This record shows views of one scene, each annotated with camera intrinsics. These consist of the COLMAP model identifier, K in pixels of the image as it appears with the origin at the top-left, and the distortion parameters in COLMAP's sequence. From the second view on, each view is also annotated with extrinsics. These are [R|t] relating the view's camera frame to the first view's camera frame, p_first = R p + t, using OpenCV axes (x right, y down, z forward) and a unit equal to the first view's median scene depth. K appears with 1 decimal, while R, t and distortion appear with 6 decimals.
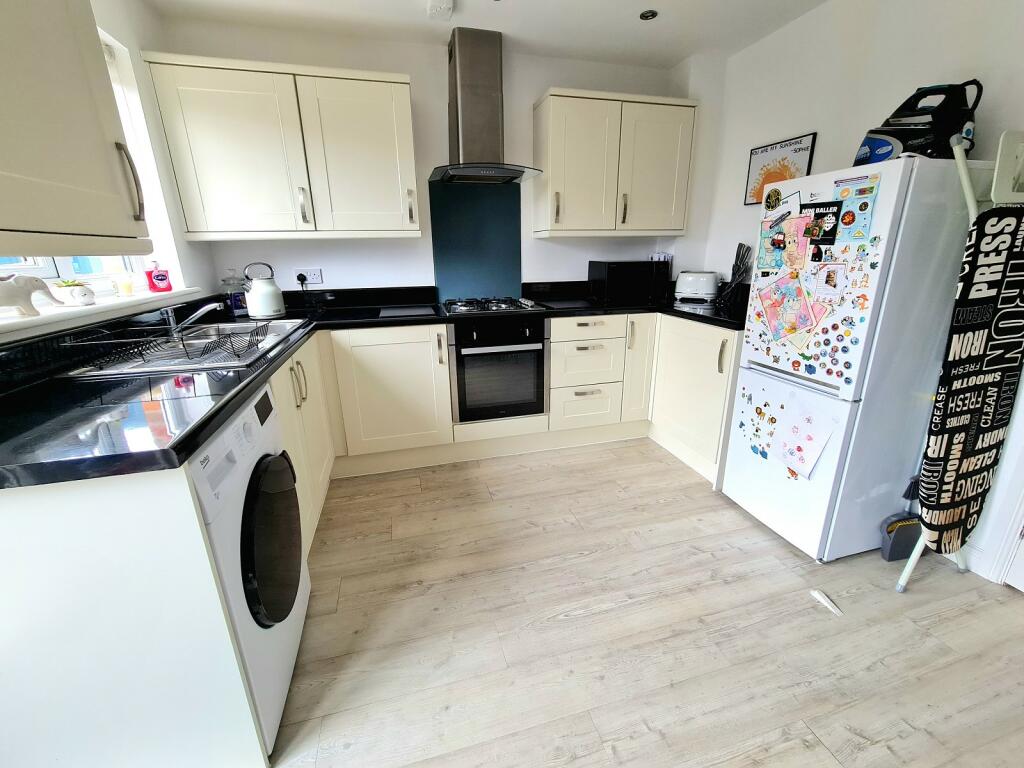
lens RADIAL K [[418.4, 0, 509.6], [0, 418.4, 381.4], [0, 0, 1]] dist [-0.008038, 0.001616]
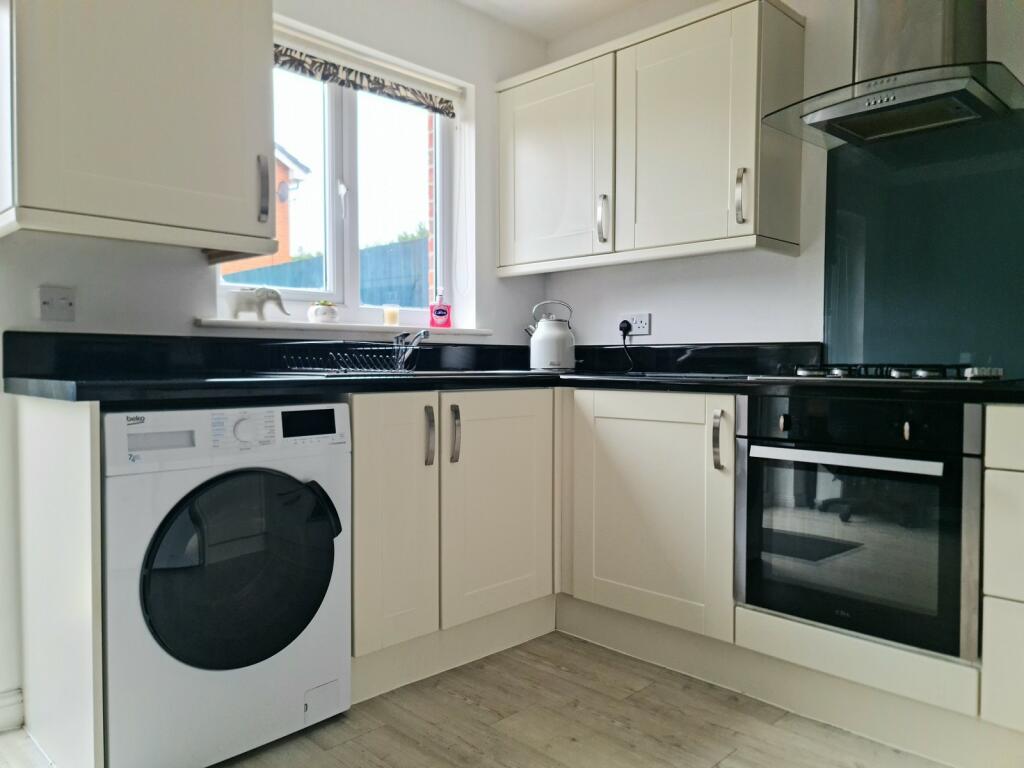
lens RADIAL K [[745.9, 0, 519.2], [0, 745.9, 386.4], [0, 0, 1]] dist [0.055929, -0.002441]
pose [[0.514038, 0.044850, -0.856594, 0.675853], [-0.265064, 0.958061, -0.108901, 0.033375], [0.815786, 0.283031, 0.504368, 0.409618]]
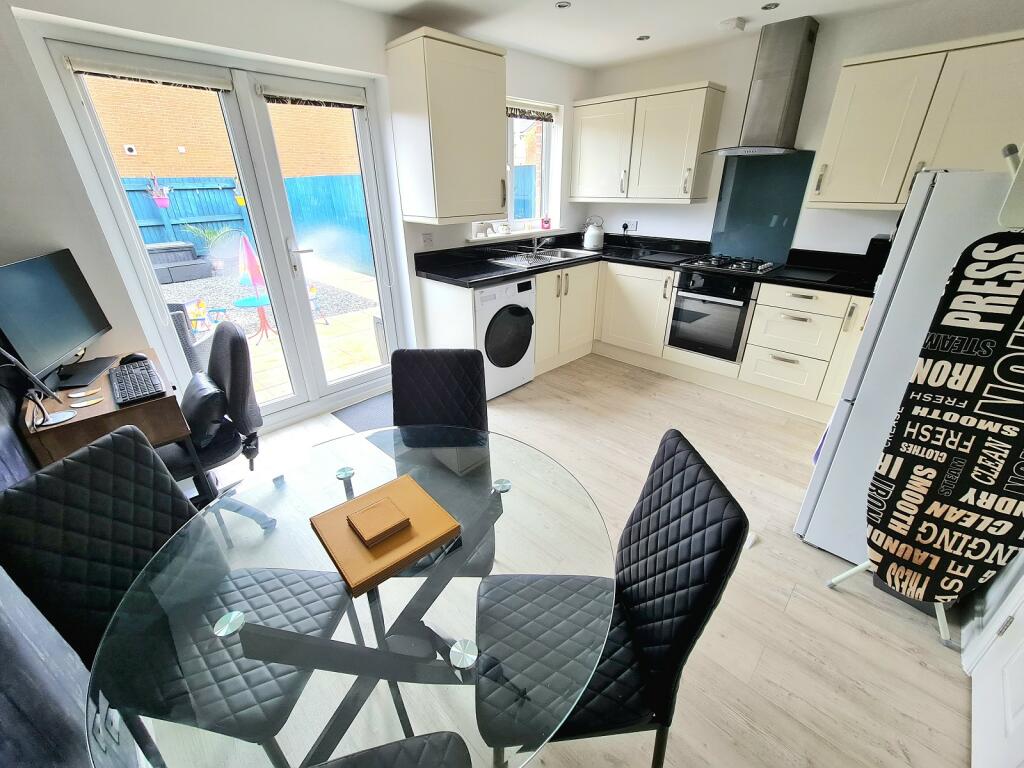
lens RADIAL K [[418.4, 0, 508.5], [0, 418.4, 380.5], [0, 0, 1]] dist [-0.008038, 0.001616]
pose [[0.499159, 0.377381, -0.780016, 1.056880], [-0.255511, 0.924258, 0.283656, -0.070803], [0.827982, 0.057713, 0.557776, -0.282976]]
